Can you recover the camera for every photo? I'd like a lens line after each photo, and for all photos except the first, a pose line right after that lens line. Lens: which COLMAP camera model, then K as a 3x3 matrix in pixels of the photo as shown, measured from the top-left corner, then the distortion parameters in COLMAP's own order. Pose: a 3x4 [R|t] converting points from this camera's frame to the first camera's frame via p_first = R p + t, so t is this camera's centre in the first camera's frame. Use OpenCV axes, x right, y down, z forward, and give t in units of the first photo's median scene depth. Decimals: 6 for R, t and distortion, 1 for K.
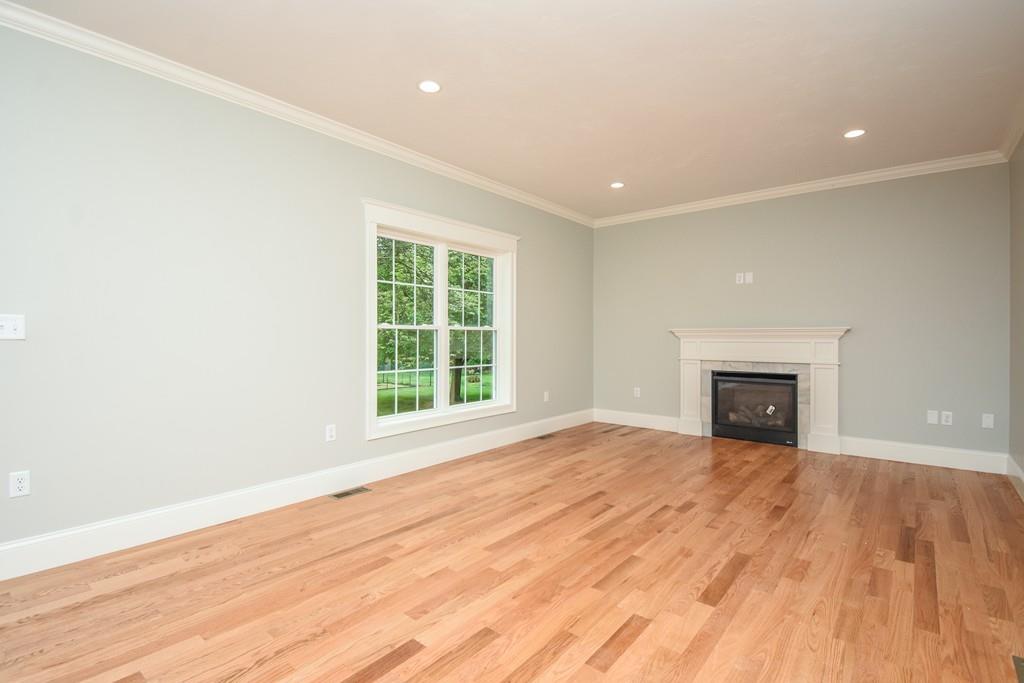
lens RADIAL K [[484.4, 0, 517.3], [0, 484.4, 335.5], [0, 0, 1]] dist [0.010087, -0.006201]
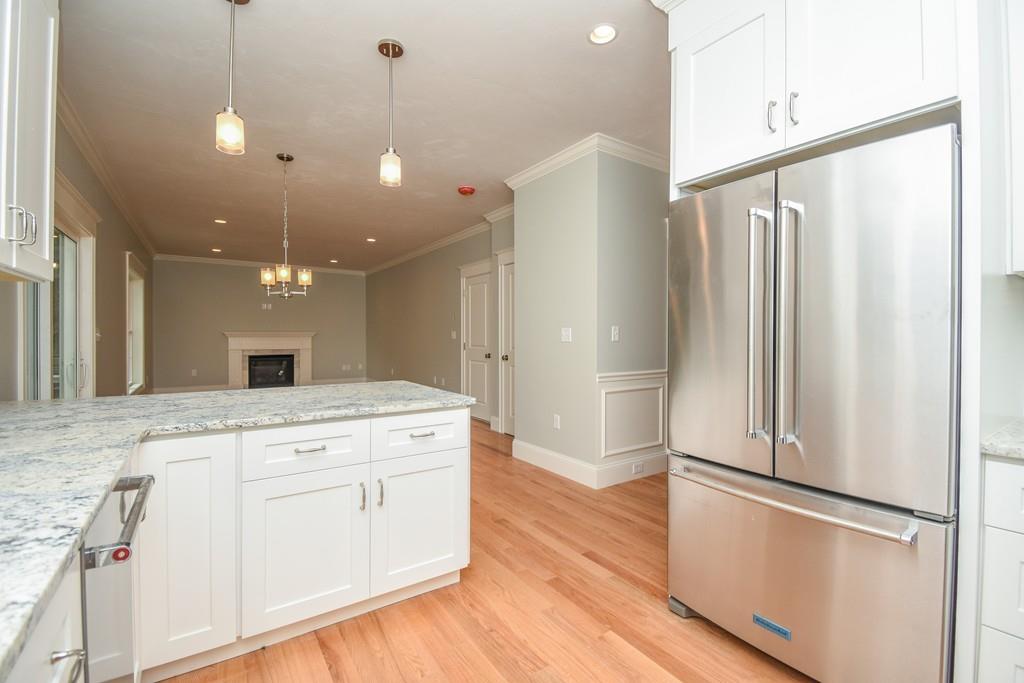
lens RADIAL K [[456.9, 0, 510.0], [0, 456.9, 342.6], [0, 0, 1]] dist [0.013850, -0.006274]
pose [[0.305155, -0.010821, 0.952241, -1.065828], [-0.007707, 0.999875, 0.013832, -0.007725], [-0.952272, -0.011560, 0.305033, -0.522543]]
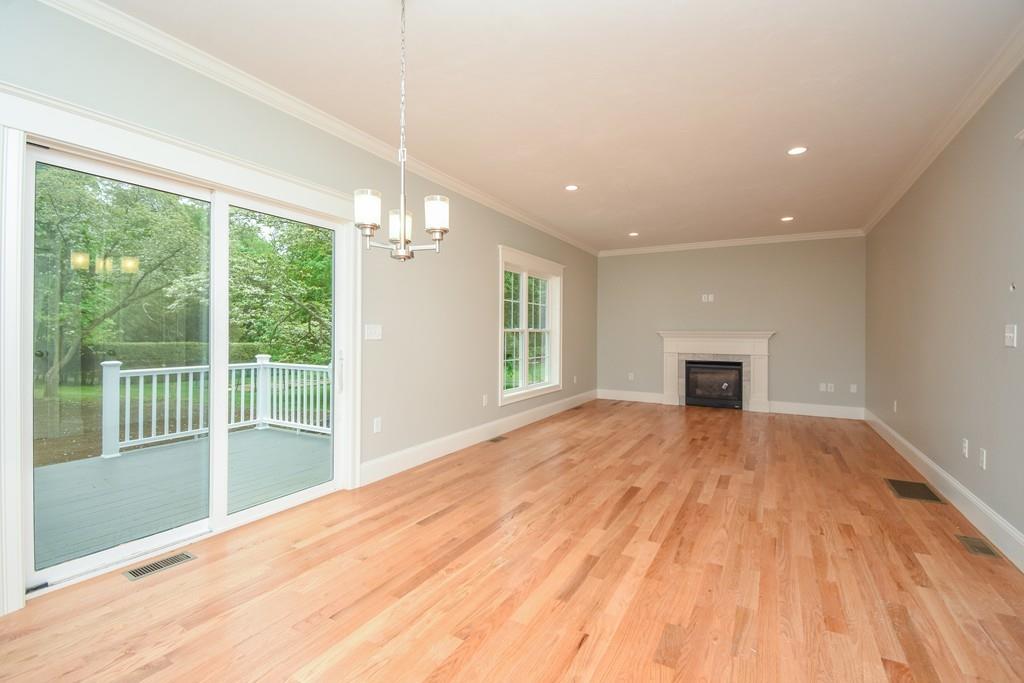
lens RADIAL K [[456.9, 0, 514.9], [0, 456.9, 332.7], [0, 0, 1]] dist [0.013850, -0.006274]
pose [[0.985418, 0.005922, 0.170049, -0.386310], [-0.006046, 0.999982, 0.000212, -0.009666], [-0.170045, -0.001237, 0.985436, -0.309949]]
